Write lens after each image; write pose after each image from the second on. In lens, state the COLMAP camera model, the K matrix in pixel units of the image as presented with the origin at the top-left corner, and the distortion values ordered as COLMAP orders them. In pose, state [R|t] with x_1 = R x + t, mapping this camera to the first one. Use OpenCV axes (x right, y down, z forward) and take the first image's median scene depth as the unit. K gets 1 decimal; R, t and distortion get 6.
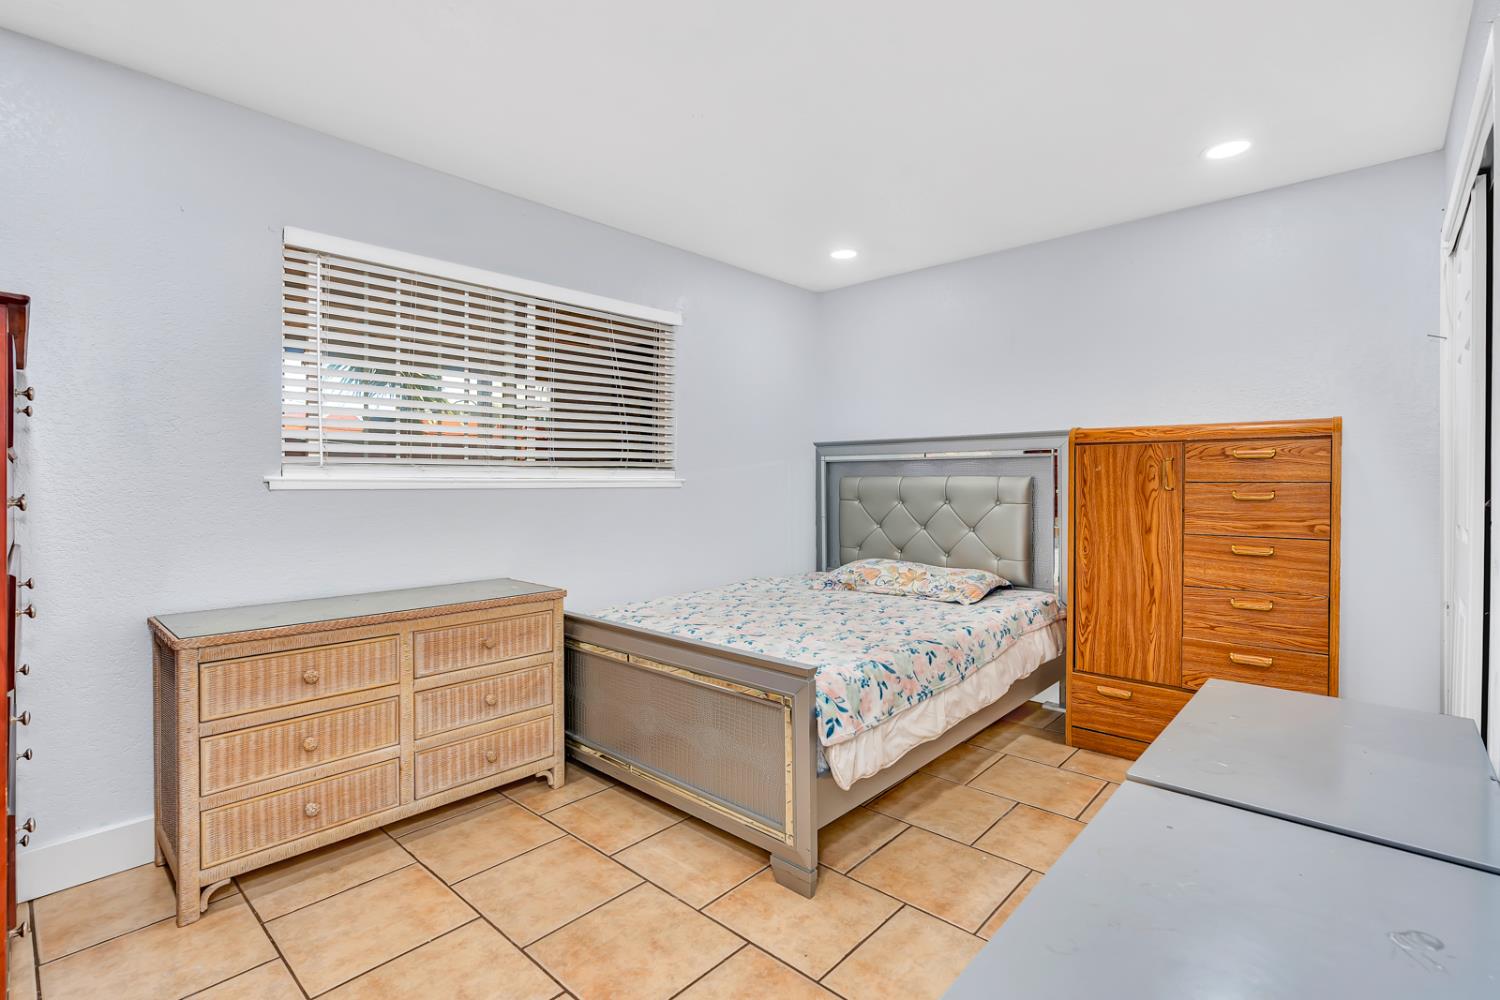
lens RADIAL K [[689.1, 0, 752.4], [0, 689.1, 485.9], [0, 0, 1]] dist [-0.004237, -0.000735]
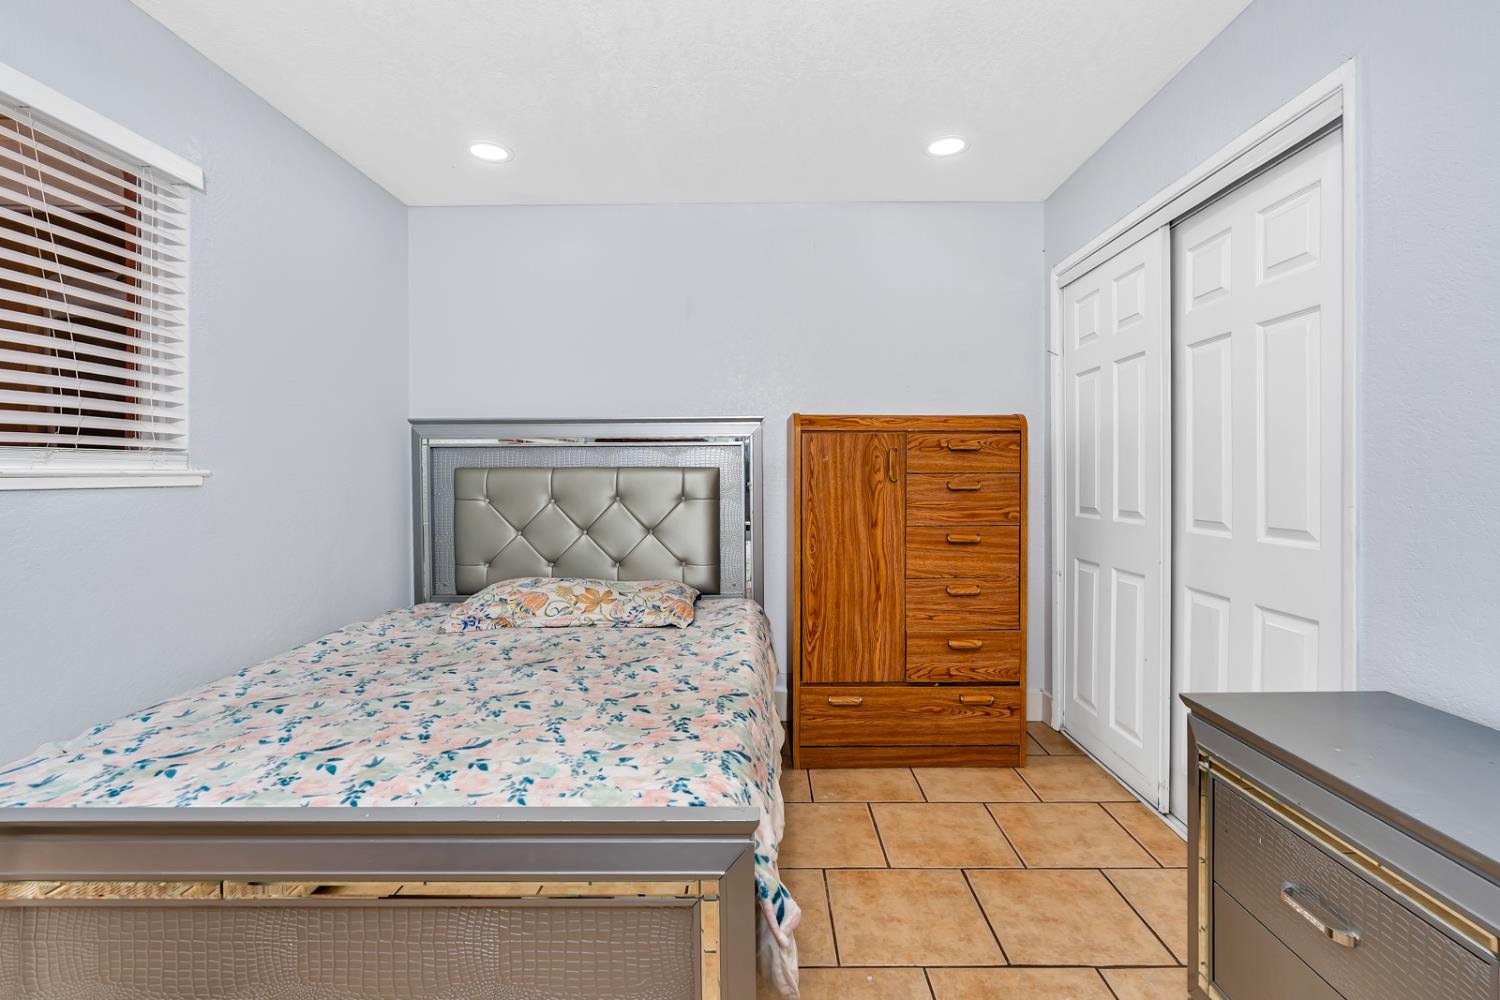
lens RADIAL K [[689.2, 0, 759.8], [0, 689.2, 479.6], [0, 0, 1]] dist [-0.011081, 0.000243]
pose [[0.737851, -0.007219, 0.674925, -0.186416], [0.007382, 0.999969, 0.002626, -0.000705], [-0.674923, 0.003044, 0.737882, 0.400288]]
